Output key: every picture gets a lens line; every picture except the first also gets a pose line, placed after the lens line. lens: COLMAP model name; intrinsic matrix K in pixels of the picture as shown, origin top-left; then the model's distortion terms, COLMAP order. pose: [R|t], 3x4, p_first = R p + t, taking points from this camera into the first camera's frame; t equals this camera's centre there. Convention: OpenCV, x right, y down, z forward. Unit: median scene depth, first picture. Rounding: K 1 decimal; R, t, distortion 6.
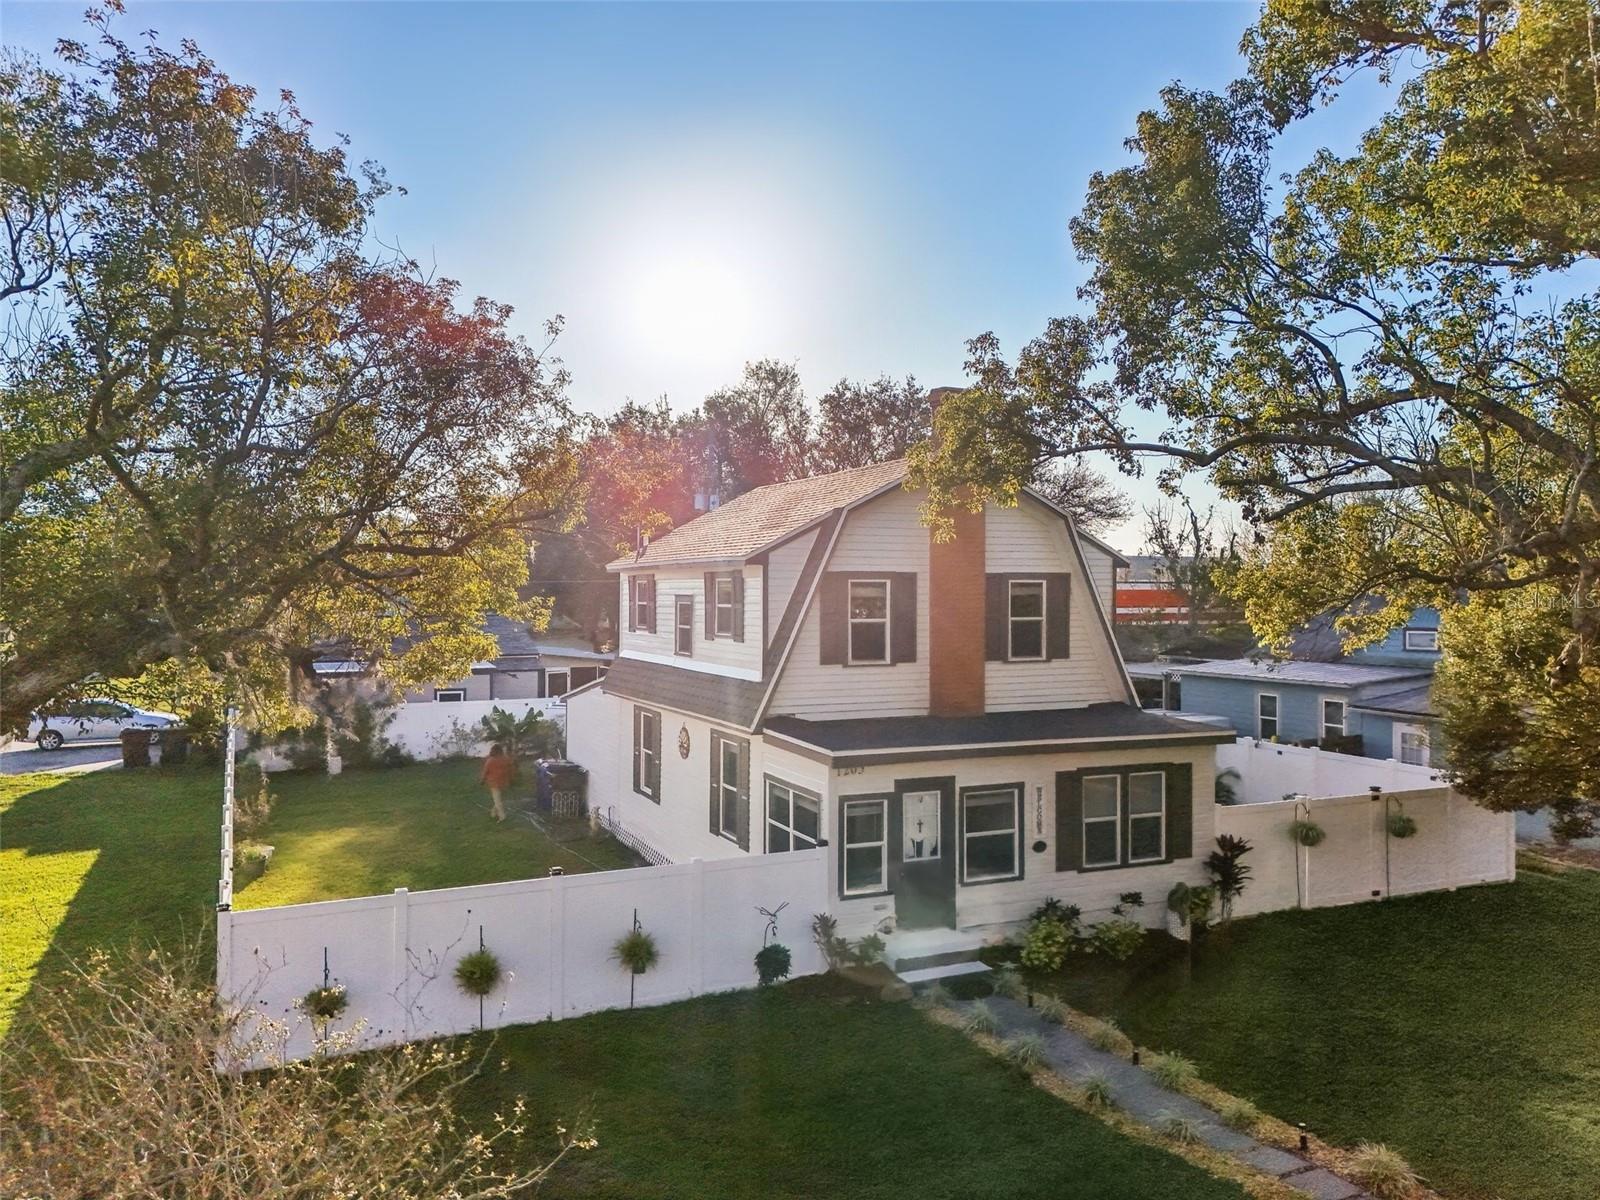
lens RADIAL K [[1171.6, 0, 800.0], [0, 1171.6, 600.0], [0, 0, 1]] dist [0.099416, -0.084764]
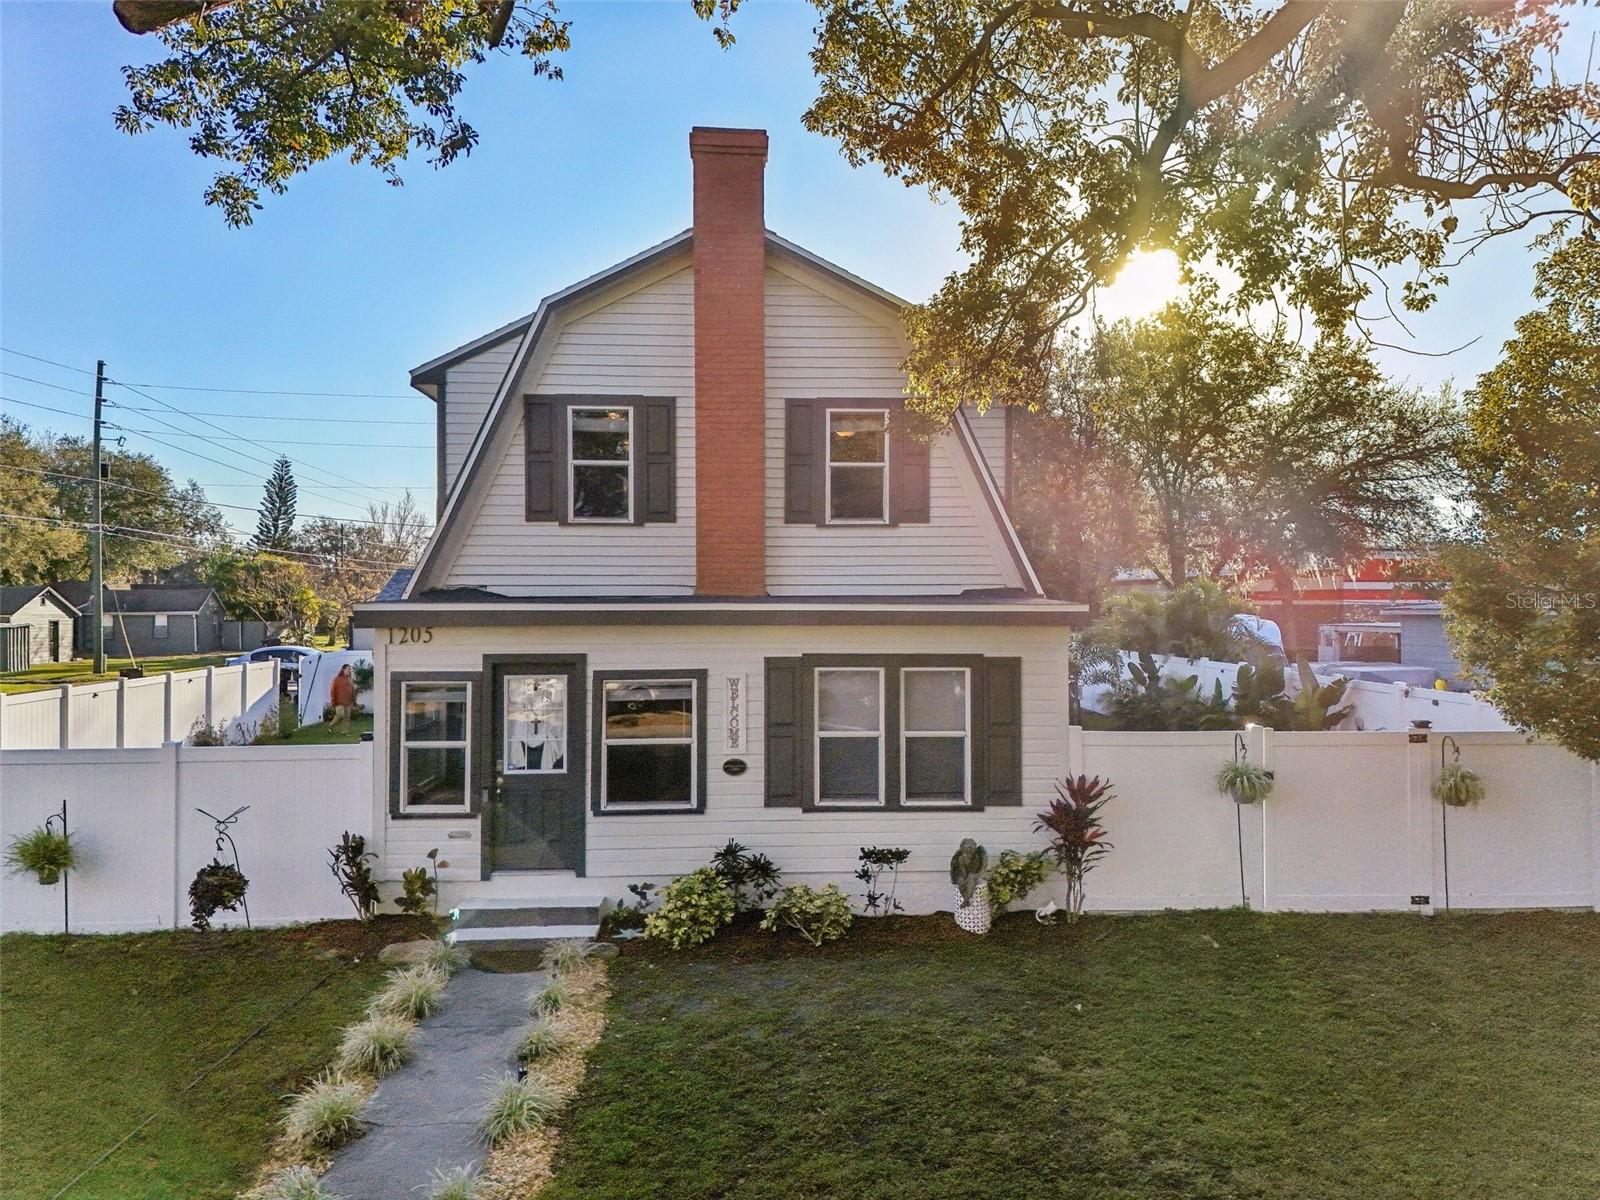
lens RADIAL K [[1171.6, 0, 800.0], [0, 1171.6, 600.0], [0, 0, 1]] dist [0.099416, -0.084764]
pose [[0.932979, -0.004756, -0.359899, 0.468093], [-0.001429, 0.999856, -0.016919, 0.122984], [0.359927, 0.016299, 0.932838, 0.384718]]
